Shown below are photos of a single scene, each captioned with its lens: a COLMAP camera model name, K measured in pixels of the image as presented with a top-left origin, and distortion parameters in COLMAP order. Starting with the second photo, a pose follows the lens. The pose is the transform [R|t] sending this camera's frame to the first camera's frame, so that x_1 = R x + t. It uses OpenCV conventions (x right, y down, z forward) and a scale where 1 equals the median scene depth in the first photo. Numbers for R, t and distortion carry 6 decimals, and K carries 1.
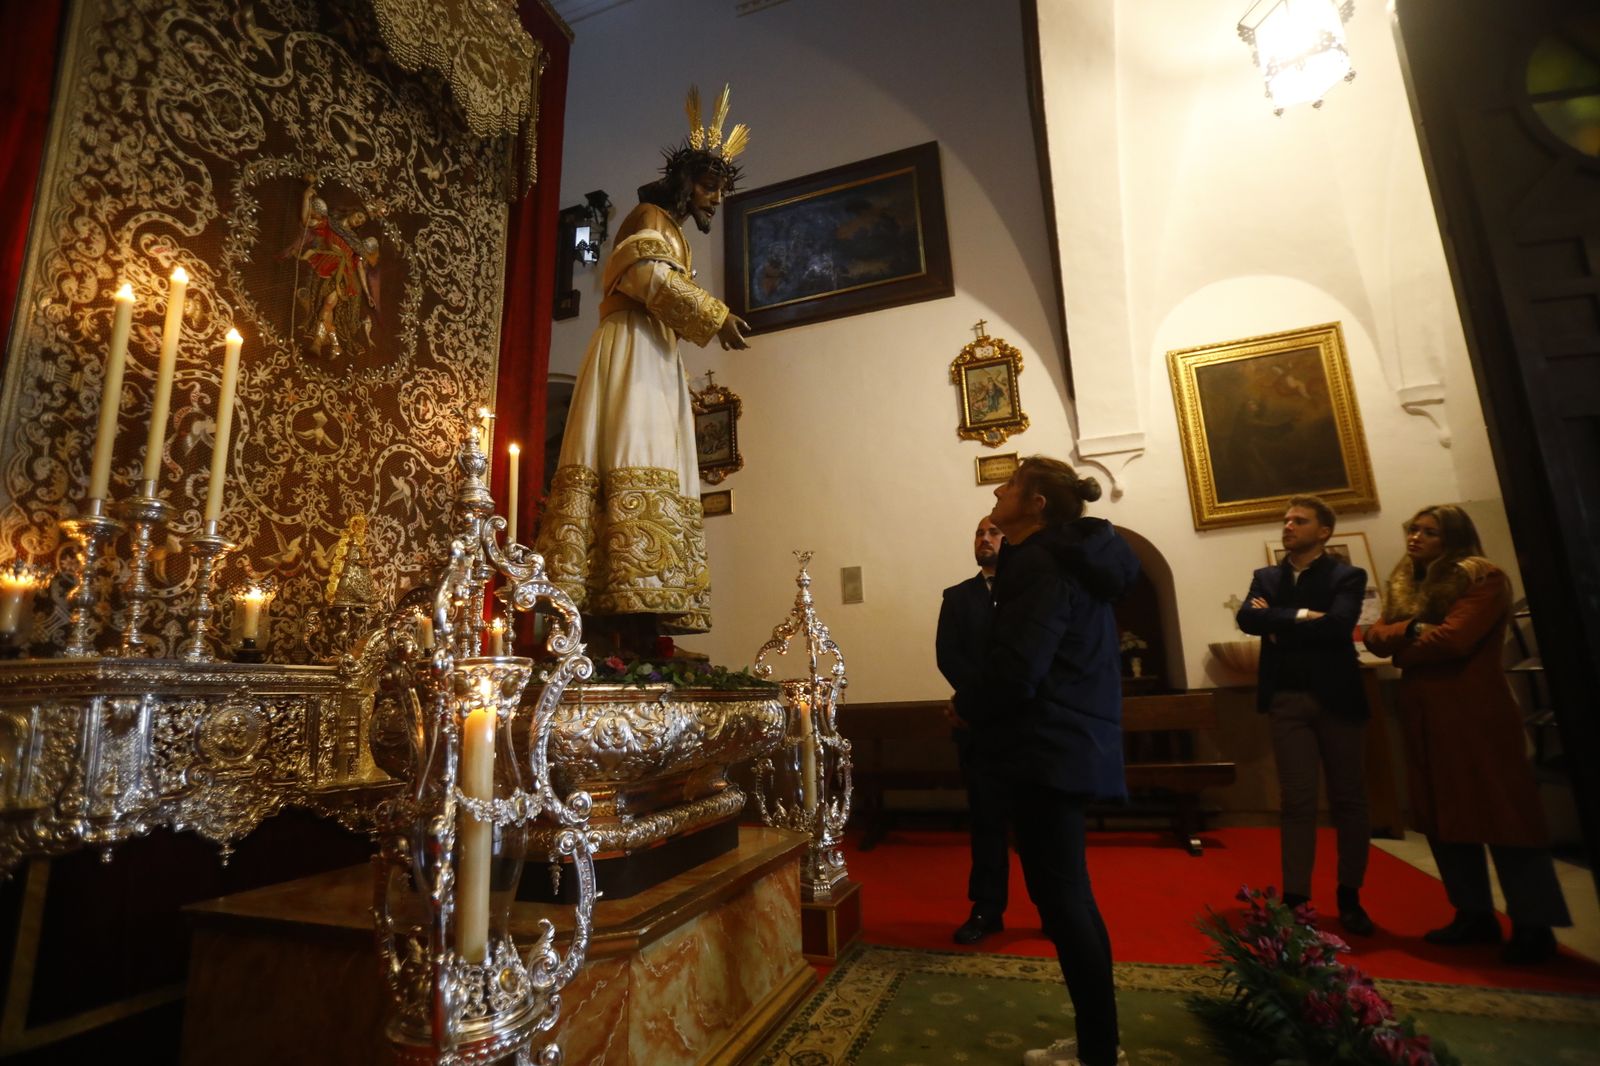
lens RADIAL K [[765.4, 0, 791.5], [0, 765.4, 543.4], [0, 0, 1]] dist [-0.076746, 0.036176]
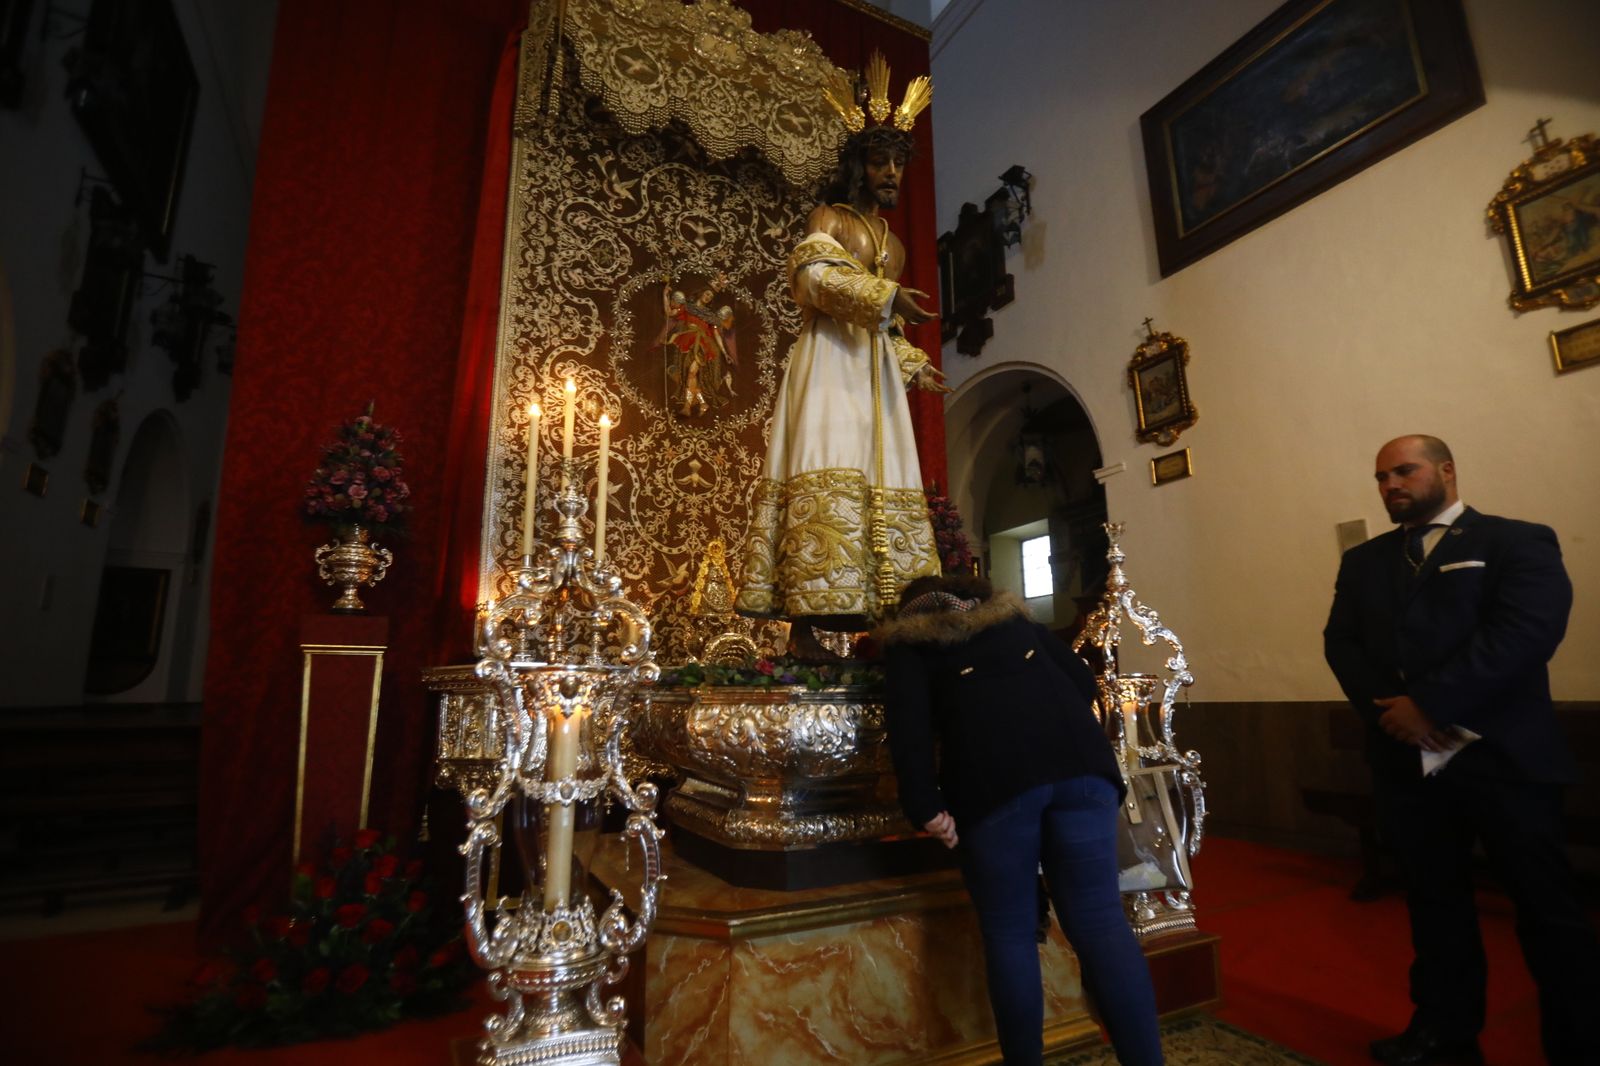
lens RADIAL K [[765.4, 0, 791.5], [0, 765.4, 543.4], [0, 0, 1]] dist [-0.076746, 0.036176]
pose [[0.731581, -0.104531, -0.673693, 0.329280], [0.116656, 0.992795, -0.027364, 0.014648], [0.671699, -0.058571, 0.738505, 0.161624]]
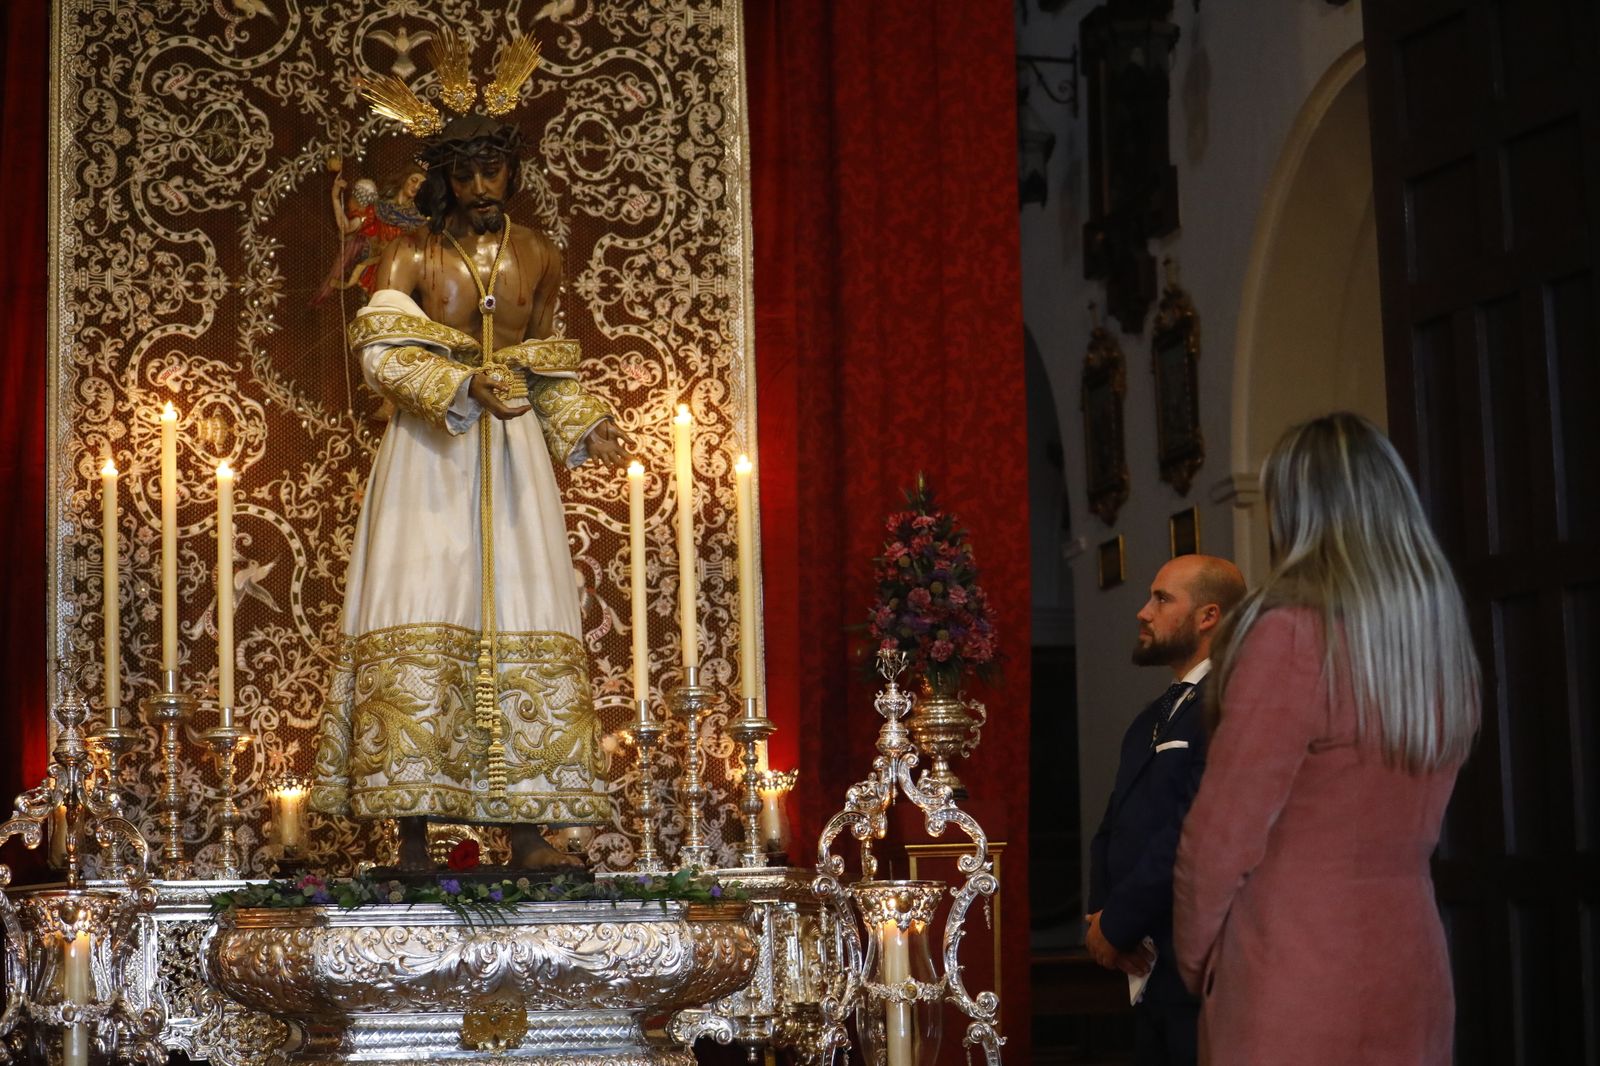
lens RADIAL K [[3212.4, 0, 805.9], [0, 3212.4, 555.5], [0, 0, 1]] dist [-0.231372, -0.290439]
pose [[0.538436, -0.086416, -0.838223, 2.004930], [0.176592, 0.984211, 0.011968, -0.098708], [0.823955, -0.154468, 0.545196, -0.296207]]
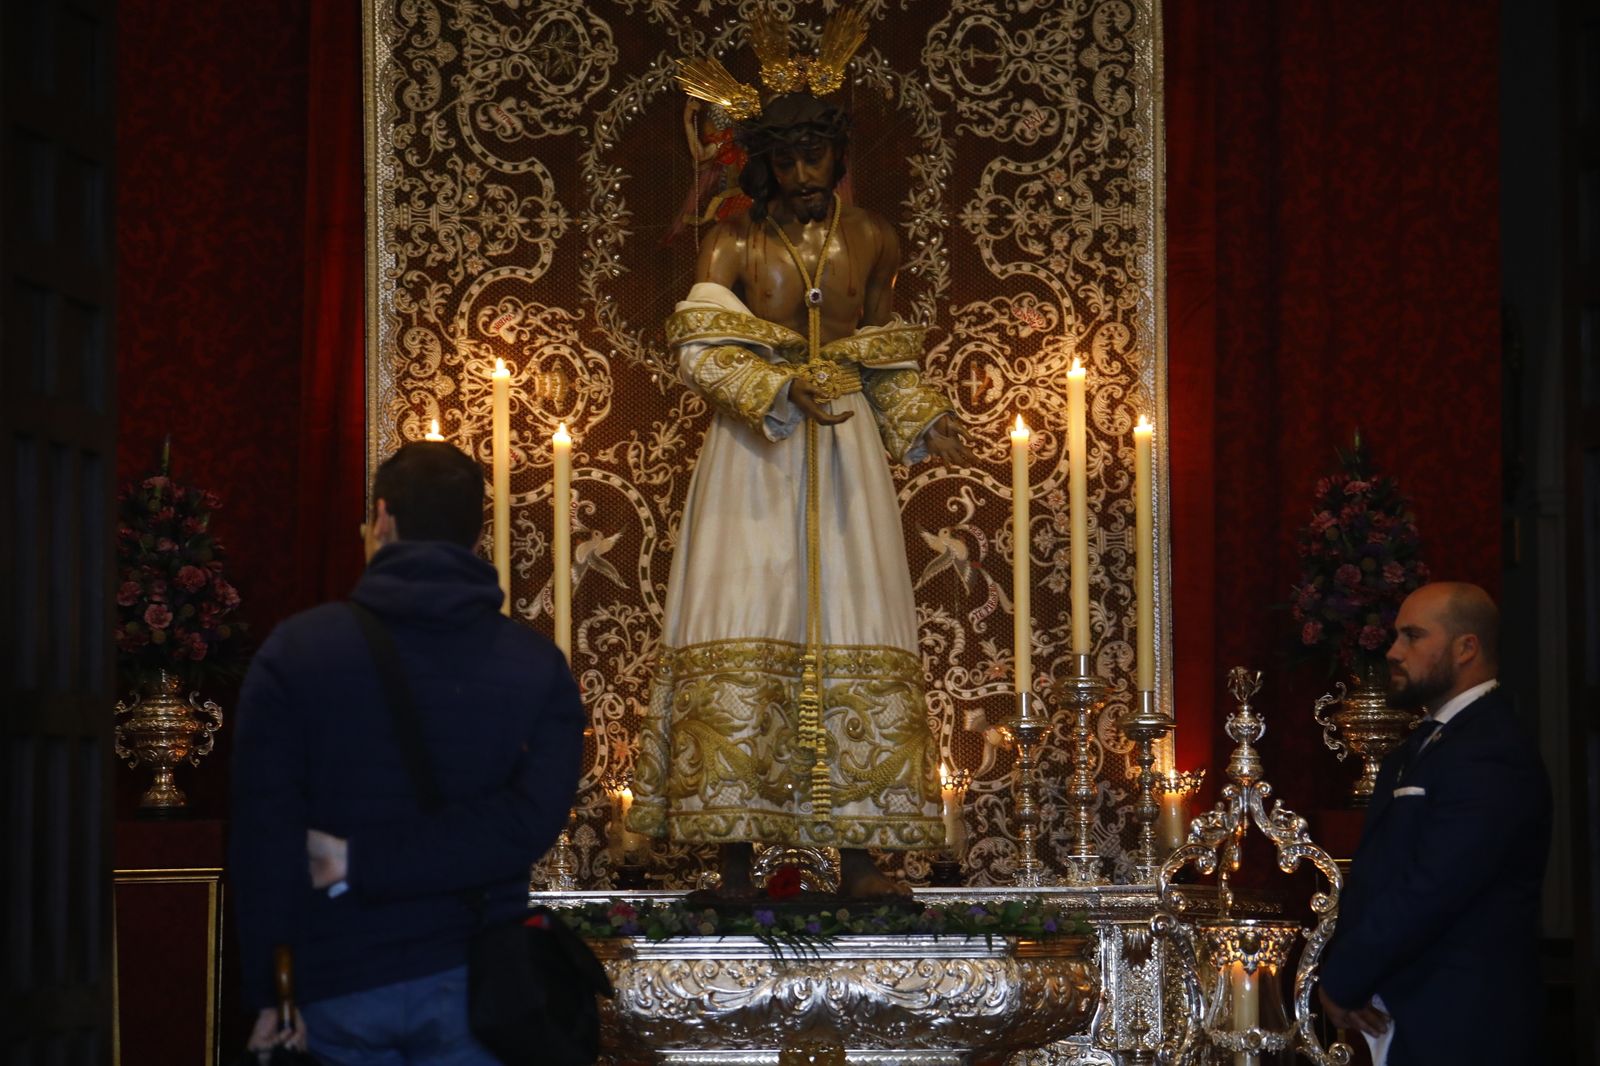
lens RADIAL K [[4739.5, 0, 802.4], [0, 4739.5, 552.3], [0, 0, 1]] dist [0.338652, -1.212196]
pose [[0.389620, -0.033537, -0.920365, 2.943892], [0.175494, 0.983730, 0.038447, -0.250256], [0.904101, -0.176498, 0.389166, -0.493801]]
